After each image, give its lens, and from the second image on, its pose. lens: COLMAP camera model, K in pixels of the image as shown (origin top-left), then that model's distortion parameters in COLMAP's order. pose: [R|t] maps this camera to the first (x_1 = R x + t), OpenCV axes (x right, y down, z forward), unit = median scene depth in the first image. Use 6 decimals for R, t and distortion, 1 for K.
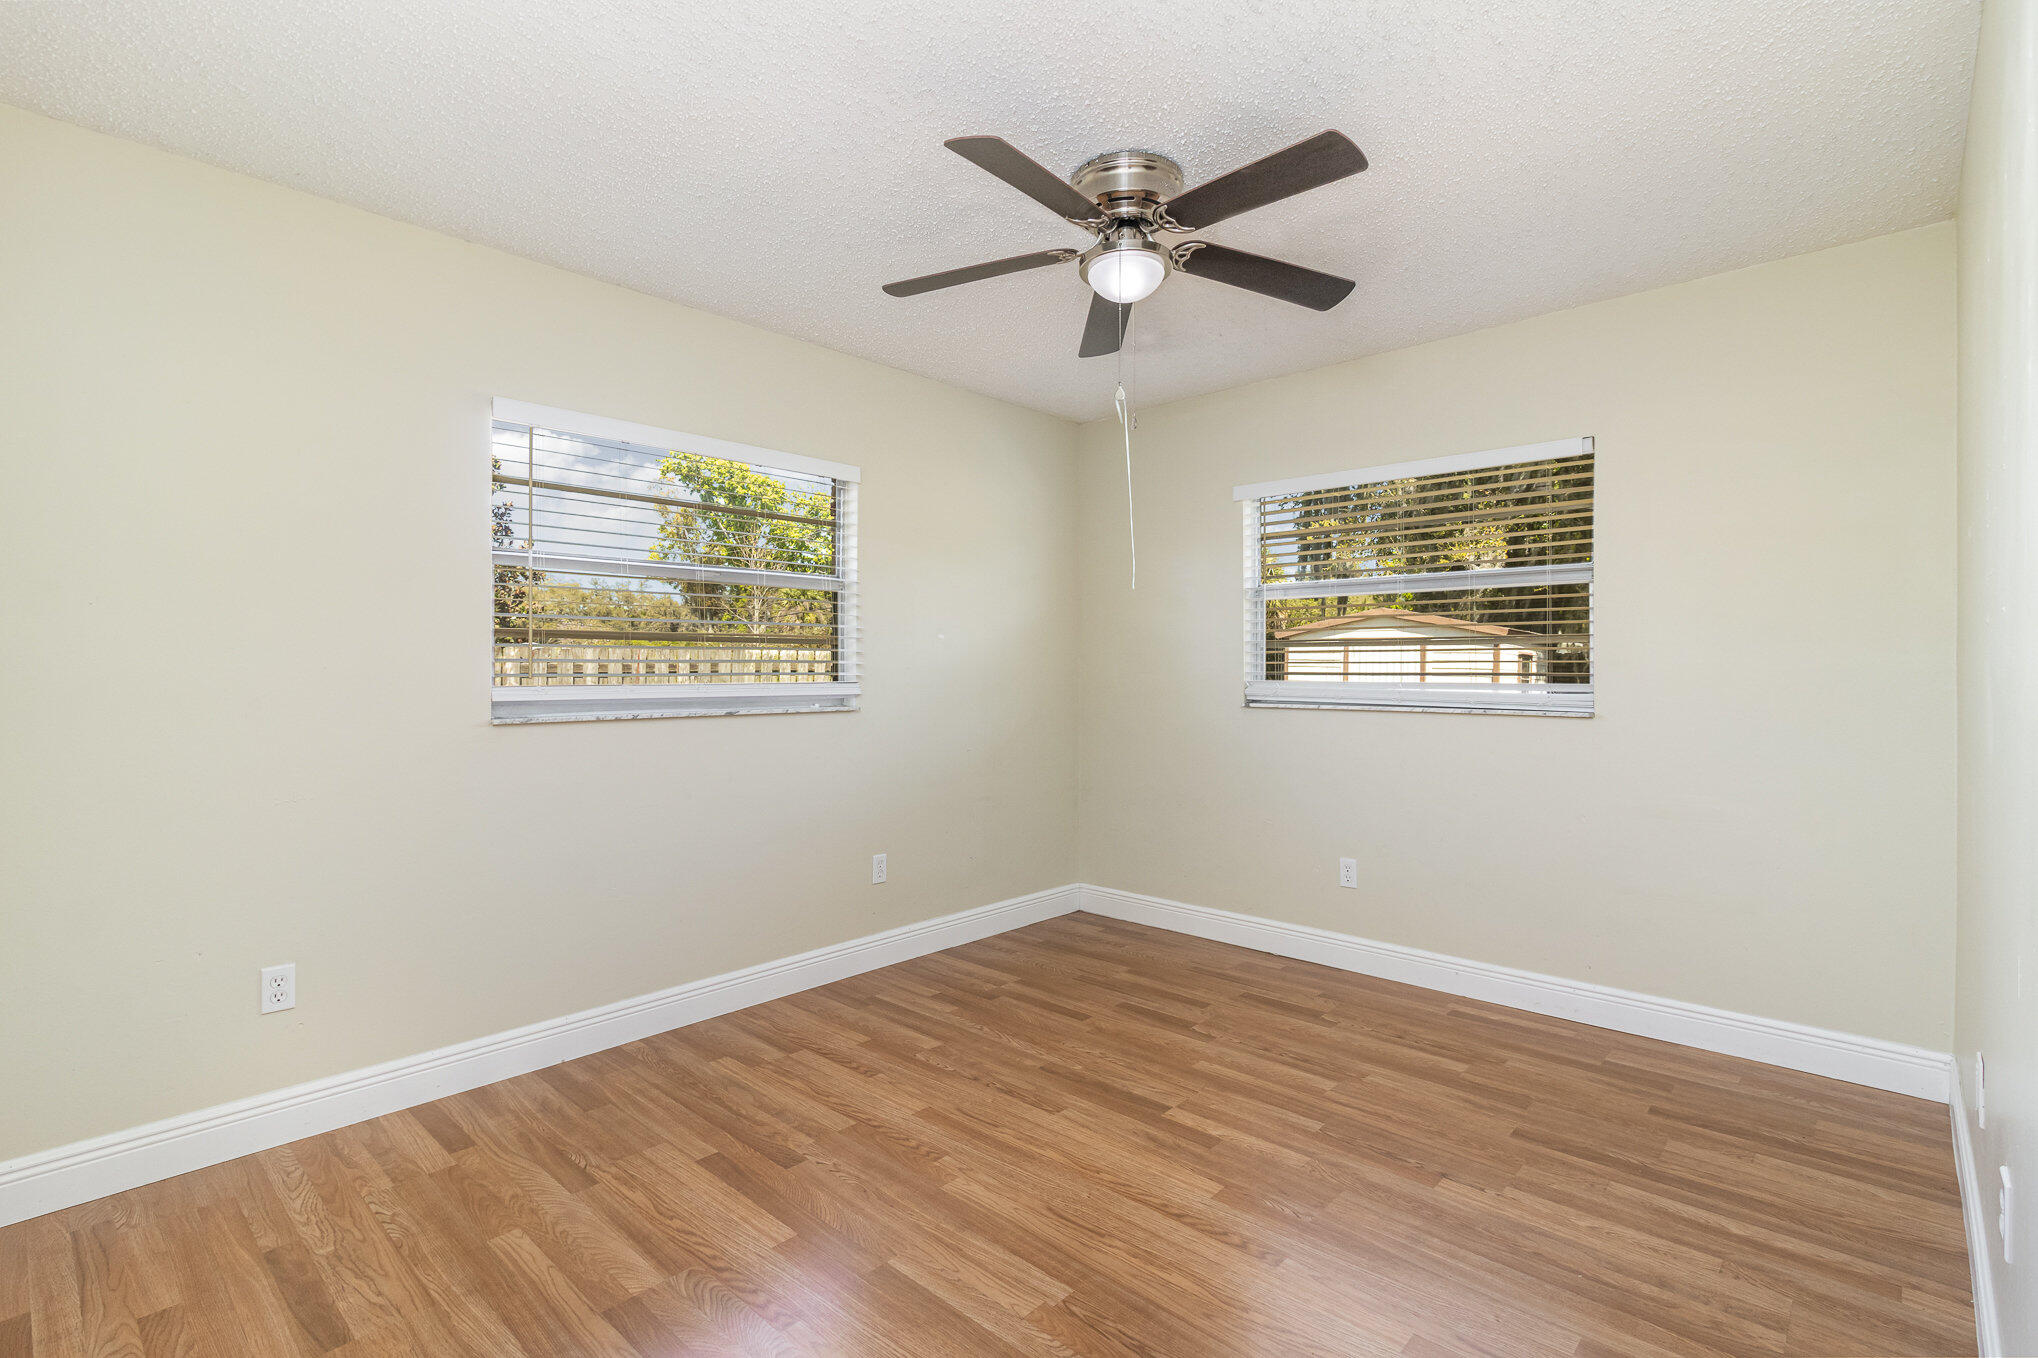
lens RADIAL K [[941.2, 0, 1020.1], [0, 941.2, 669.8], [0, 0, 1]] dist [0.000249, 0.000029]
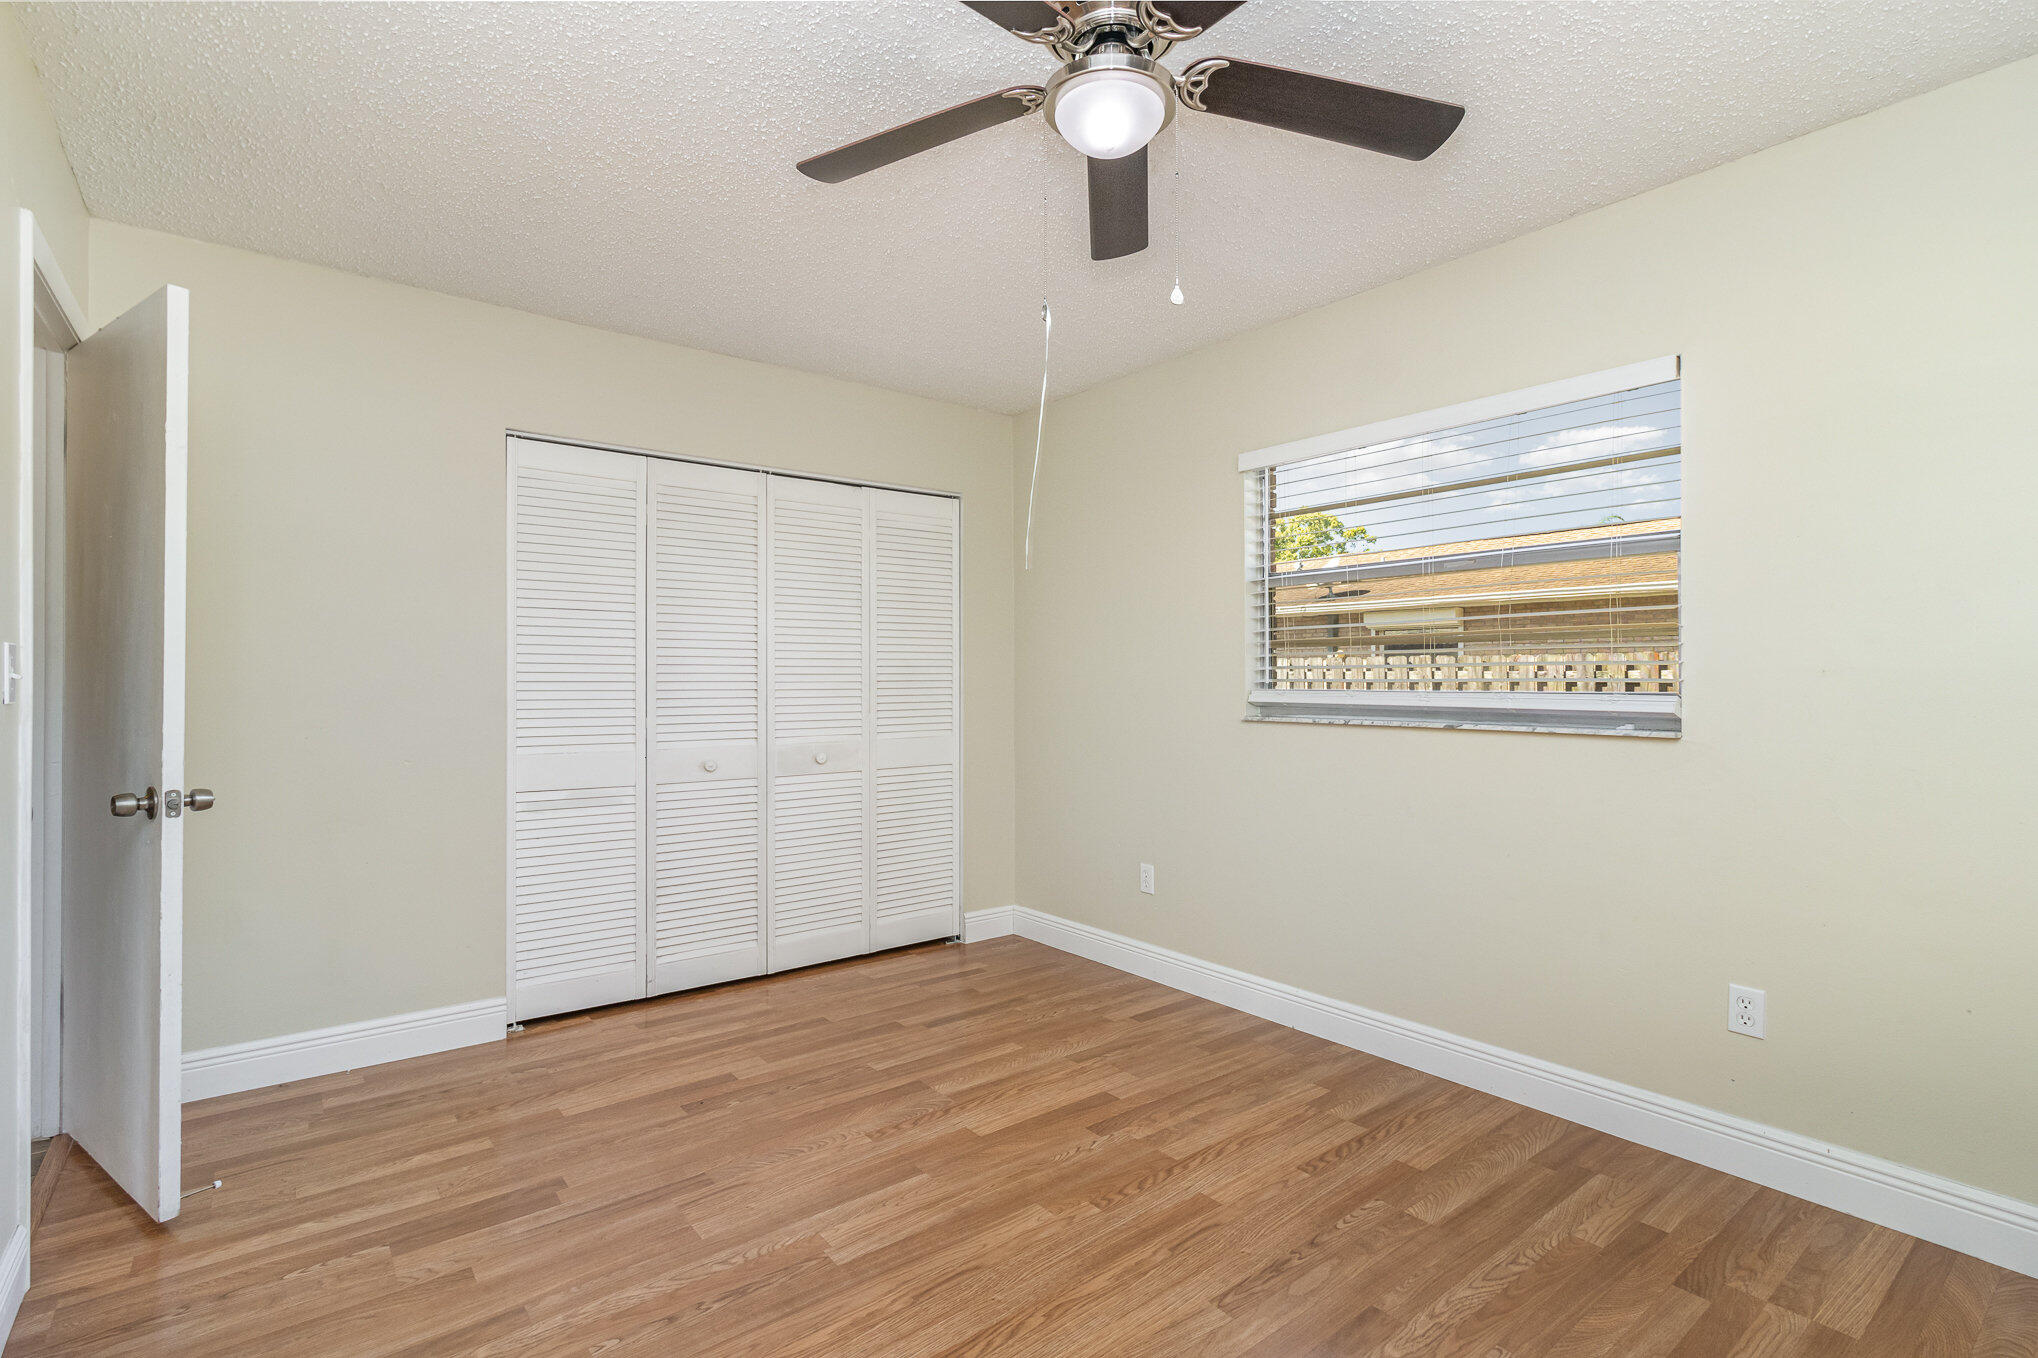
lens RADIAL K [[941.2, 0, 1020.1], [0, 941.2, 669.8], [0, 0, 1]] dist [0.000249, 0.000029]
pose [[-0.140705, -0.006887, -0.990028, 0.728456], [0.002090, 0.999972, -0.007253, -0.000392], [0.990049, -0.003090, -0.140687, 0.913907]]
